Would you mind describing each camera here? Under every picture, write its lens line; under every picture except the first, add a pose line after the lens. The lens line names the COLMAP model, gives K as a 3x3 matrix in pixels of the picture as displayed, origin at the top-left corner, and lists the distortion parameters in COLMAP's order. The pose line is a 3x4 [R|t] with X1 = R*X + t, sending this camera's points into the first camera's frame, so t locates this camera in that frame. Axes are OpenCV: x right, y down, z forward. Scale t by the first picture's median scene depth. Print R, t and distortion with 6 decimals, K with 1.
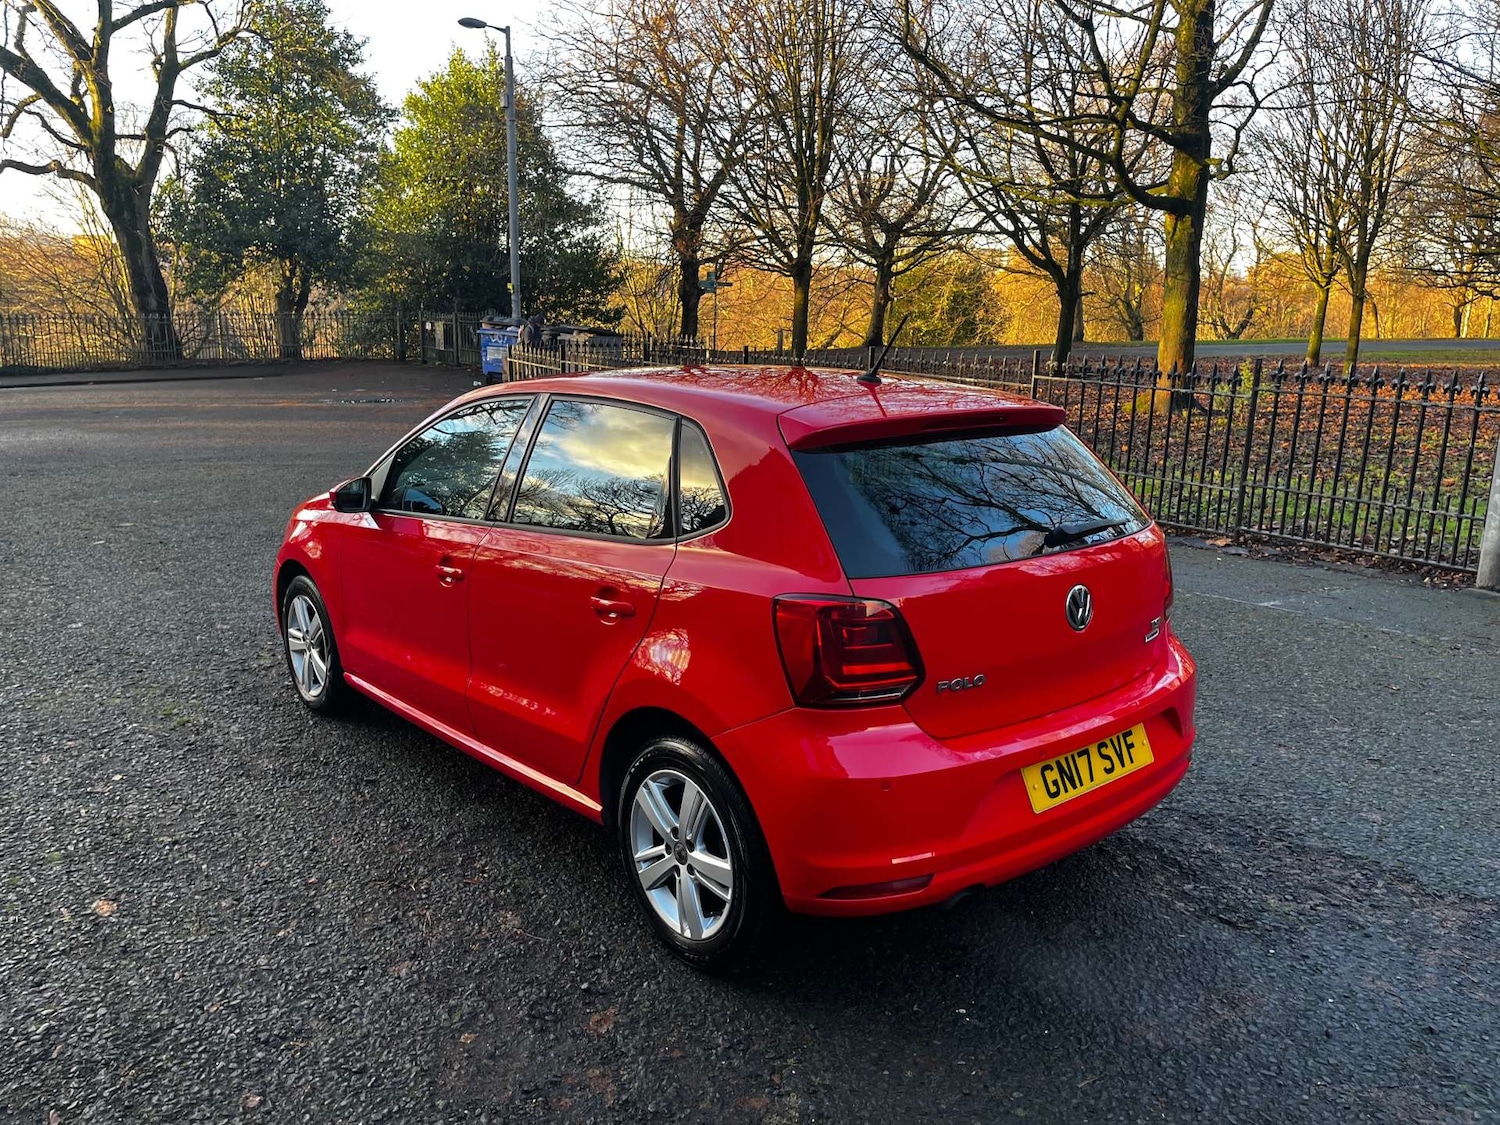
lens RADIAL K [[1130.4, 0, 738.2], [0, 1130.4, 556.0], [0, 0, 1]] dist [0.079662, -0.112930]
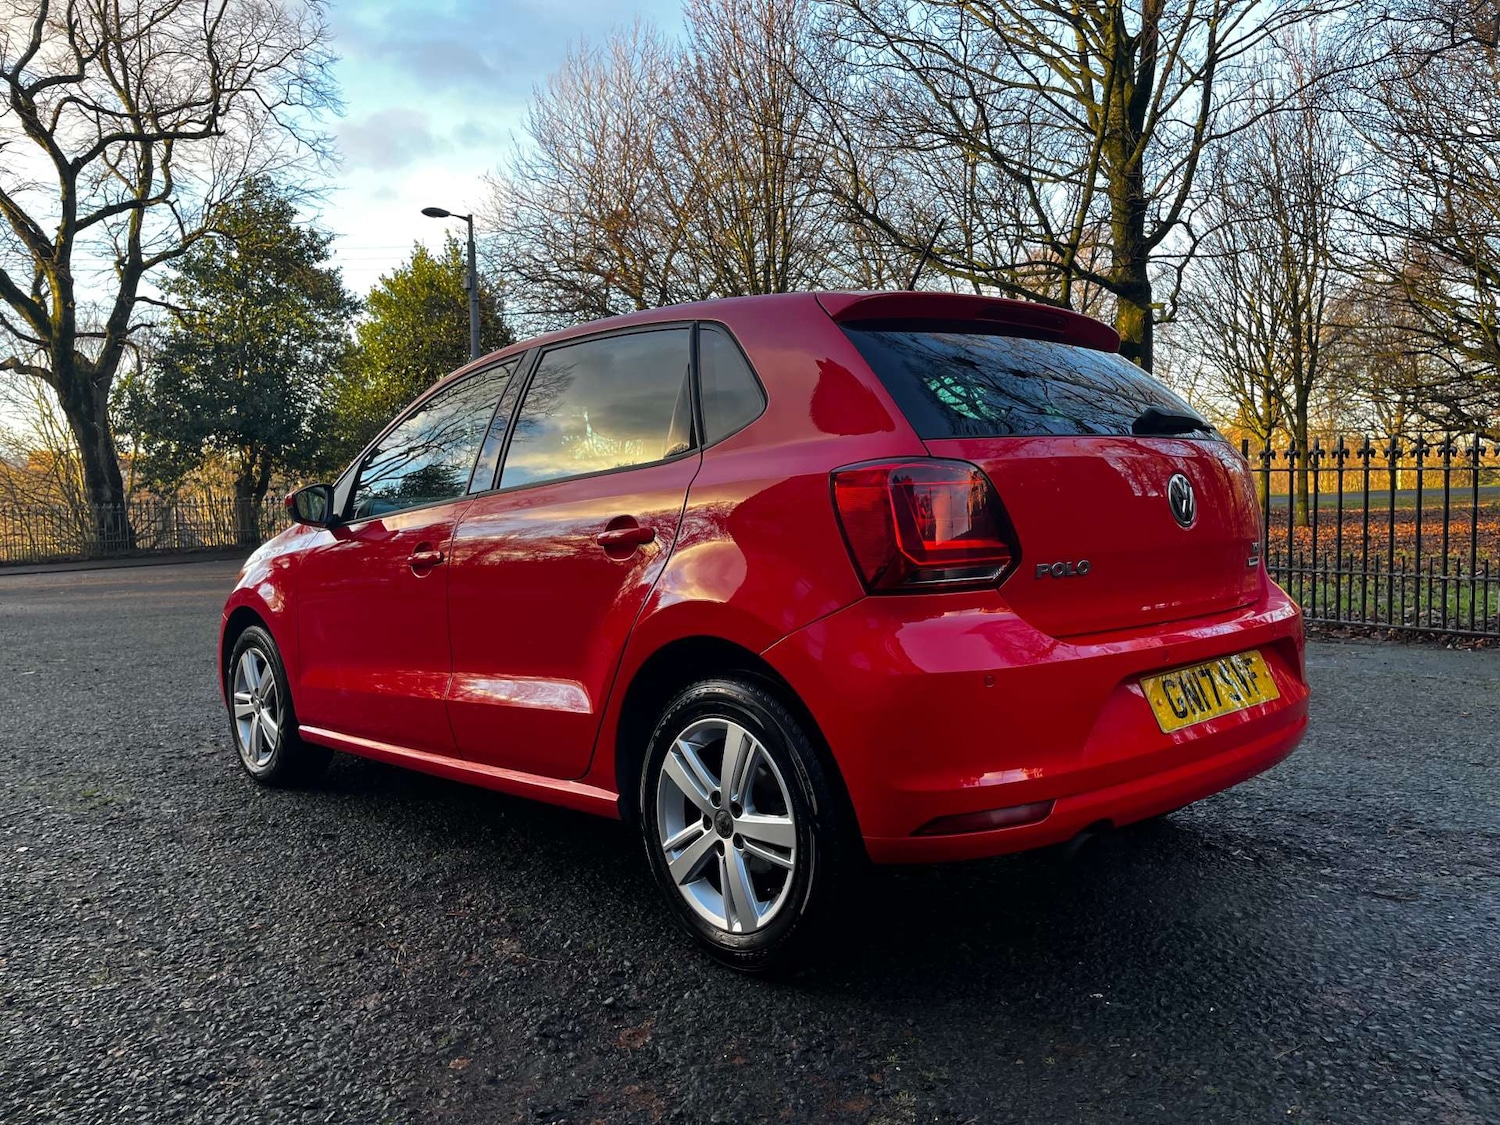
lens RADIAL K [[1126.8, 0, 750.0], [0, 1126.8, 562.5], [0, 0, 1]] dist [0.097786, -0.147096]
pose [[0.998153, -0.040620, 0.045177, -0.053617], [0.047405, 0.985815, -0.161001, 0.184809], [-0.037997, 0.162846, 0.985920, 0.160414]]
